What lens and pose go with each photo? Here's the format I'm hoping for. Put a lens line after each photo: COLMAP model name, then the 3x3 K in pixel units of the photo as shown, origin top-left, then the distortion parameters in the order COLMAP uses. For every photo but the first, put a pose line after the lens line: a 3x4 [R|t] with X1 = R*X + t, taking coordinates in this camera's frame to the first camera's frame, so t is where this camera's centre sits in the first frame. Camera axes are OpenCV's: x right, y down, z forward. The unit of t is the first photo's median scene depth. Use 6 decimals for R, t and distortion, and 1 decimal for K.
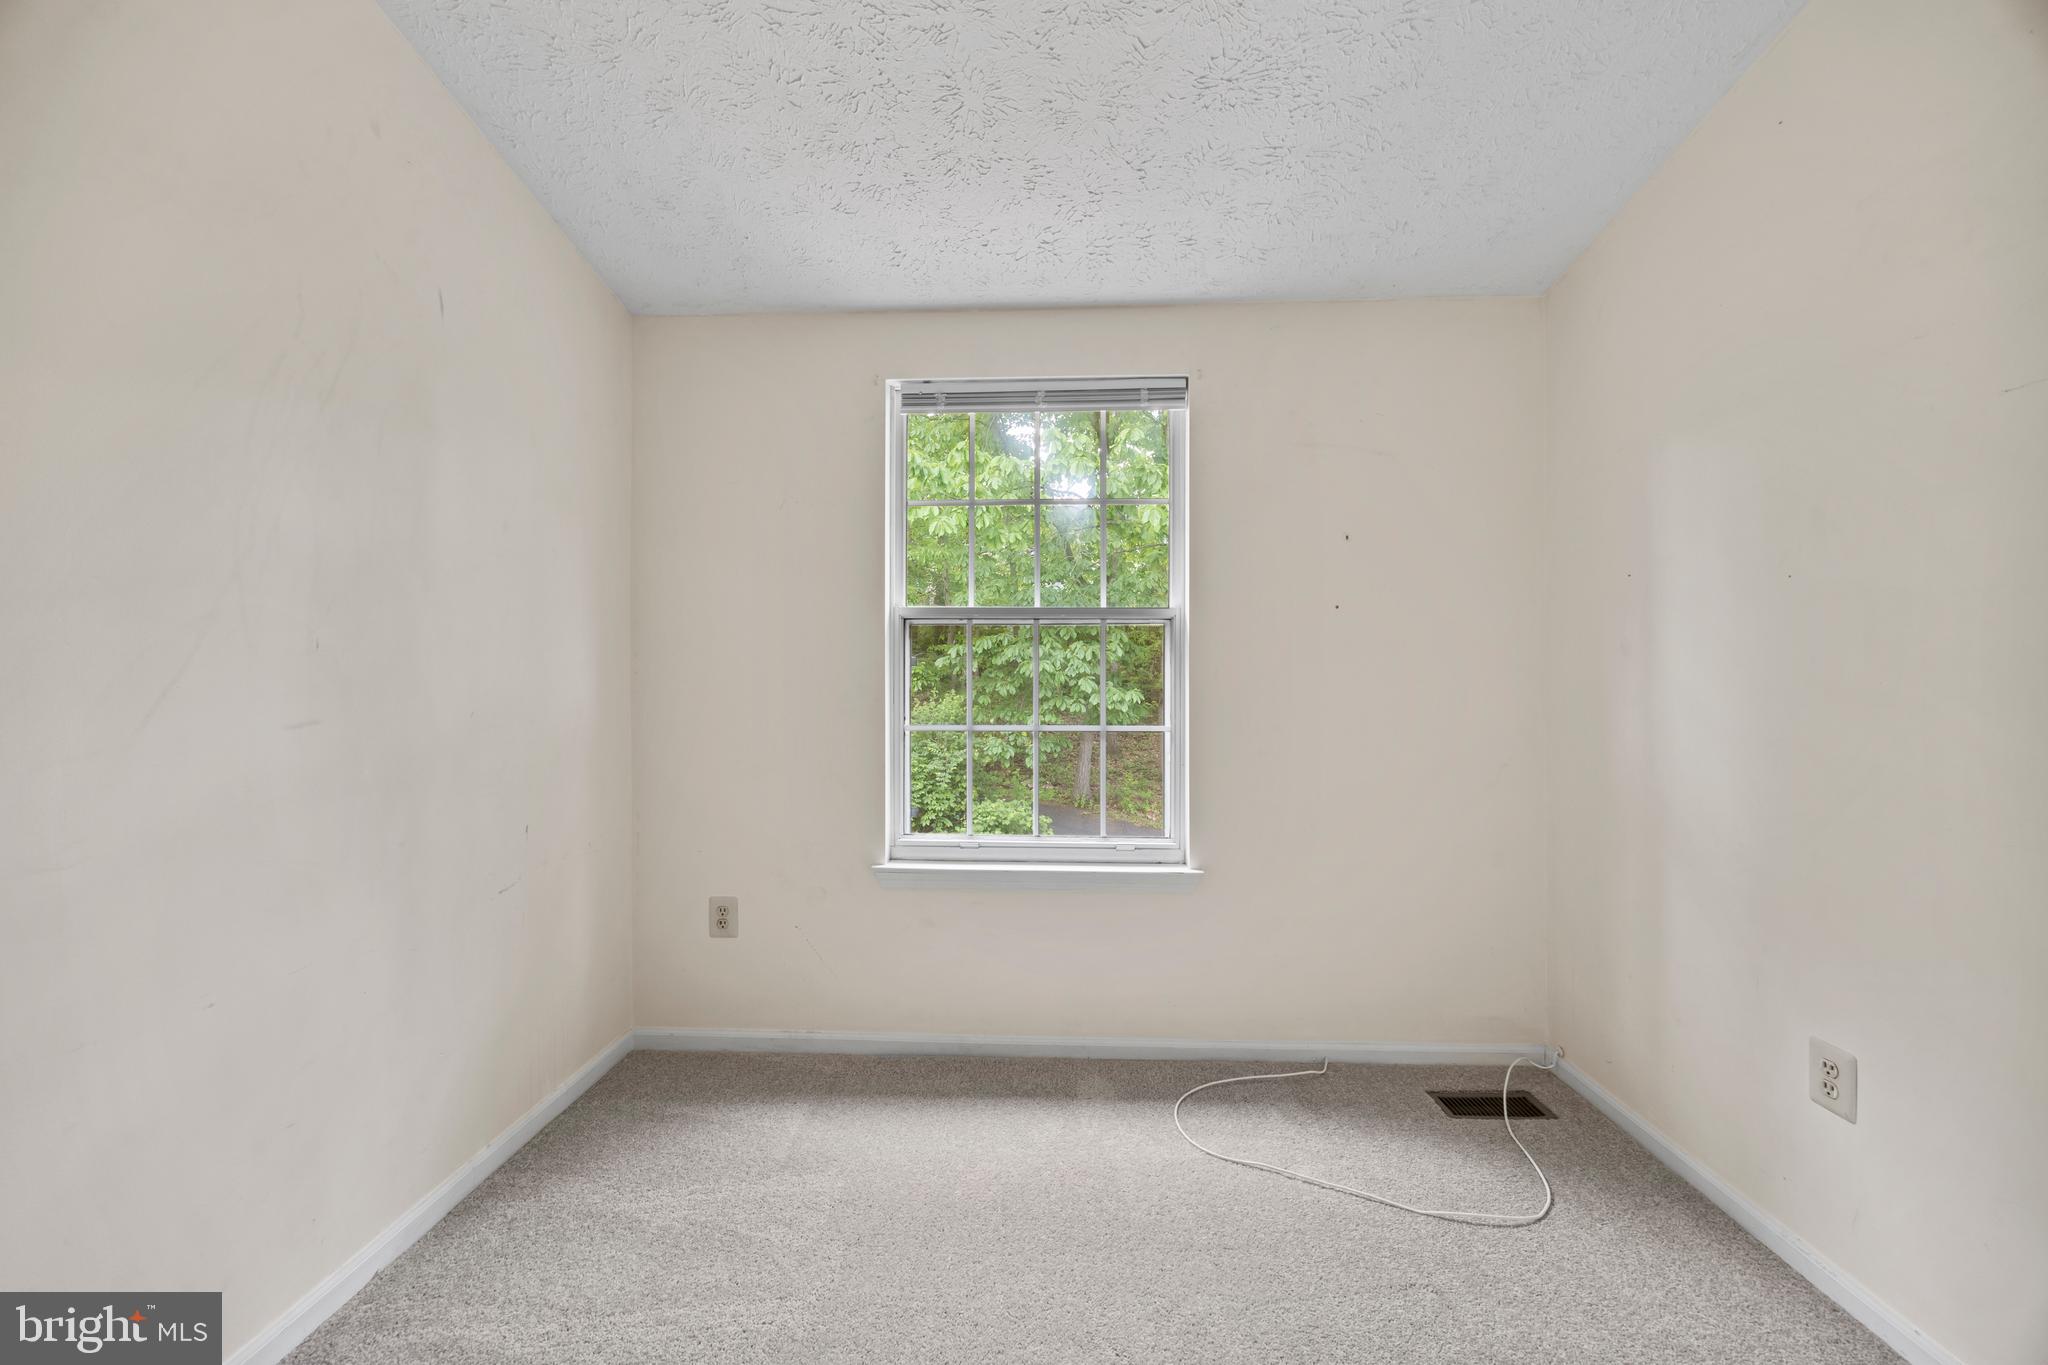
lens RADIAL K [[784.4, 0, 1020.3], [0, 784.4, 674.1], [0, 0, 1]] dist [-0.001659, 0.000394]
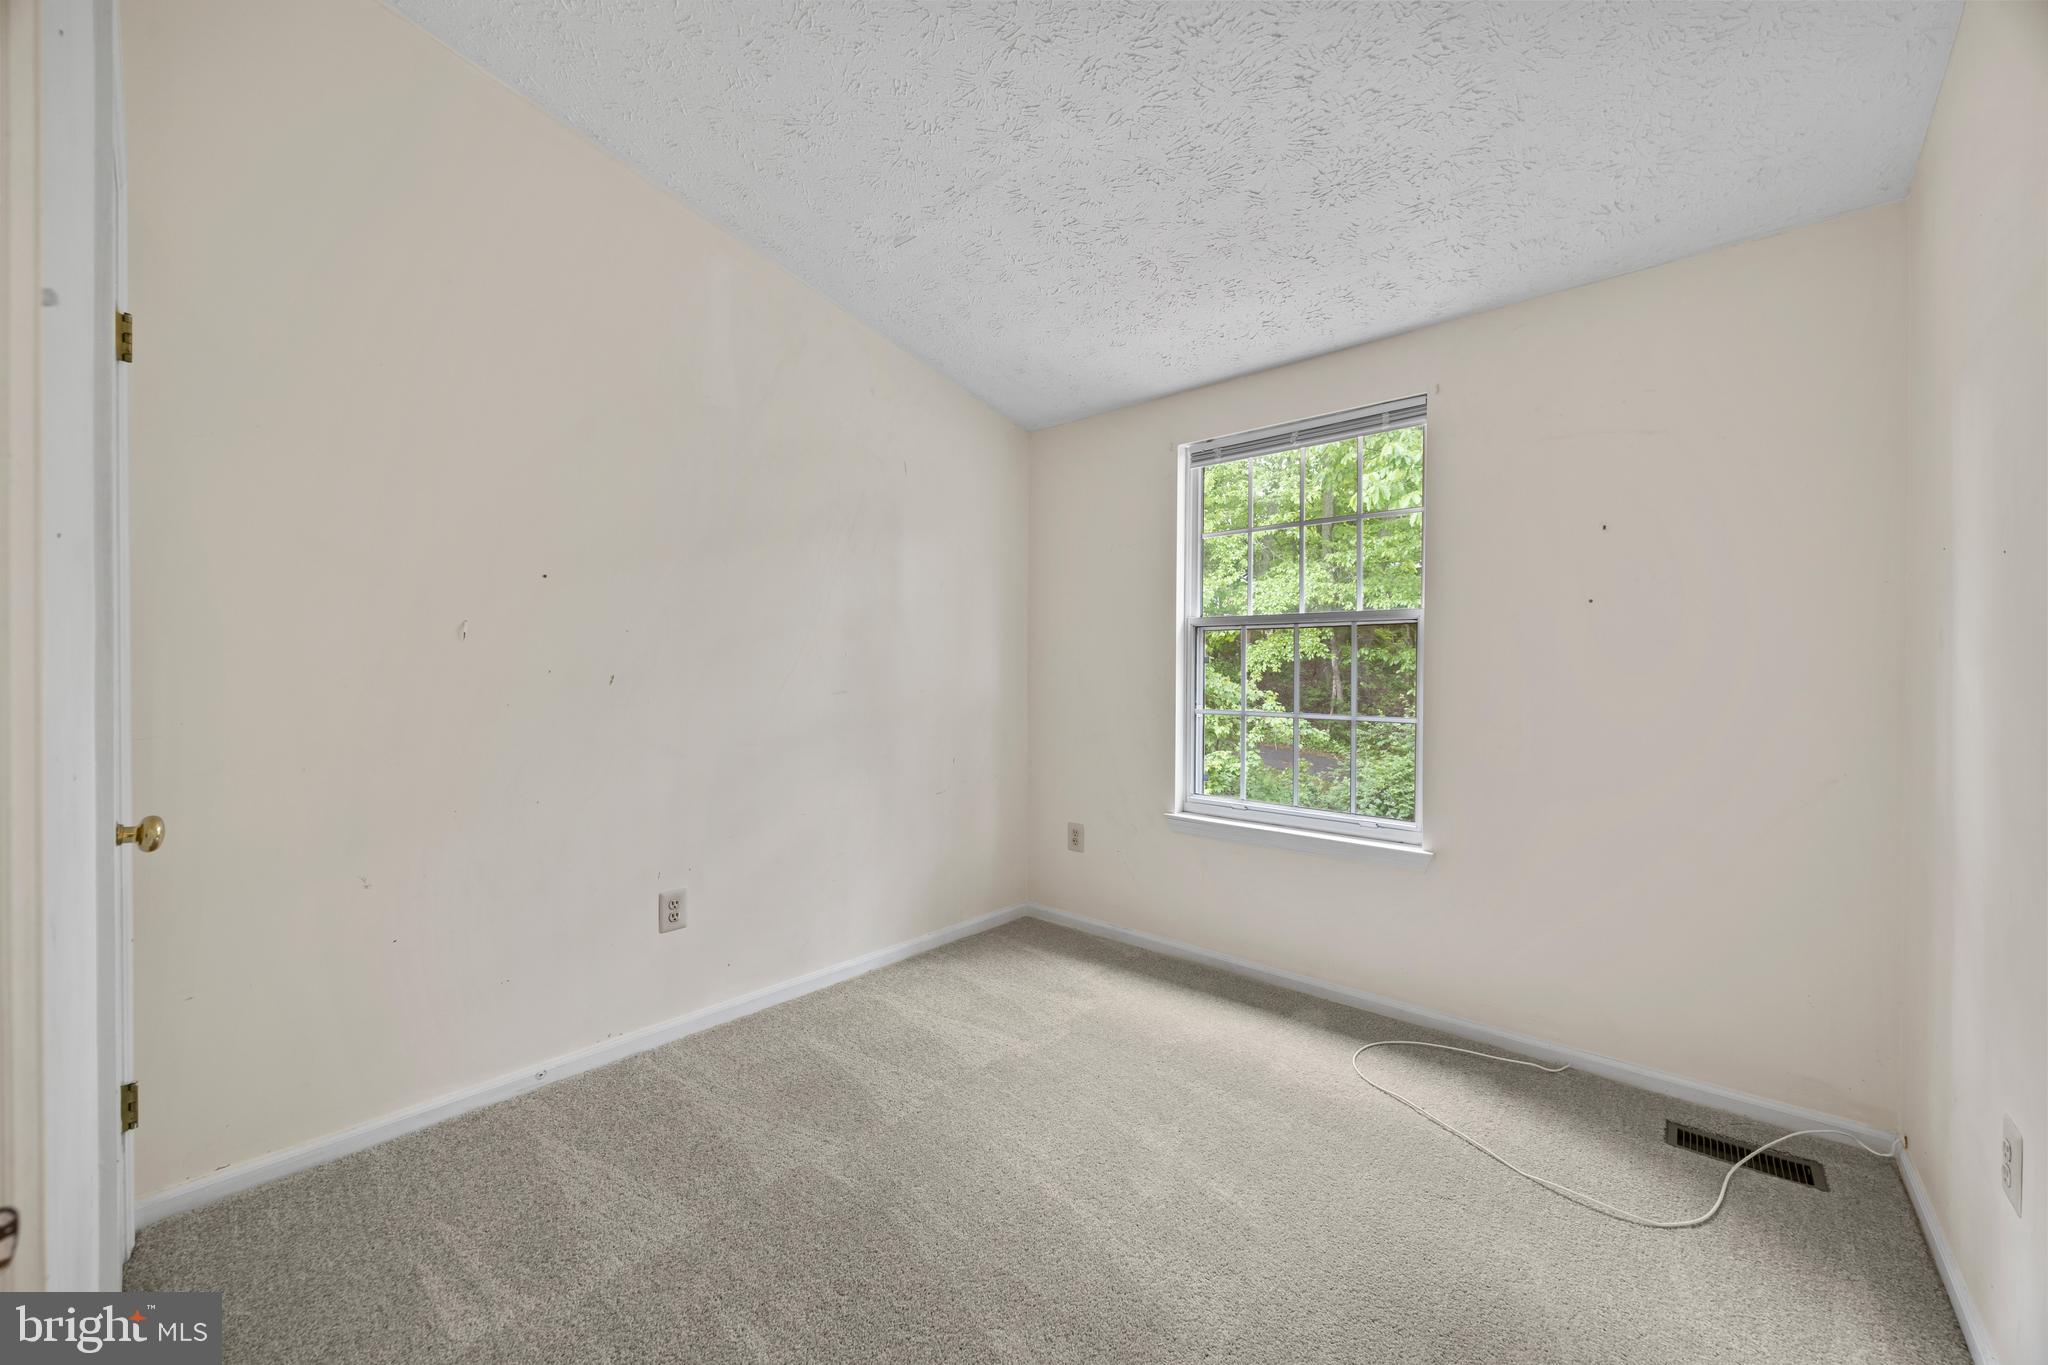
lens RADIAL K [[784.4, 0, 1020.3], [0, 784.4, 674.1], [0, 0, 1]] dist [-0.001659, 0.000394]
pose [[0.771307, 0.005949, -0.636436, 0.479826], [-0.003504, 0.999981, 0.005100, 0.001878], [0.636454, -0.001703, 0.771313, -0.188784]]
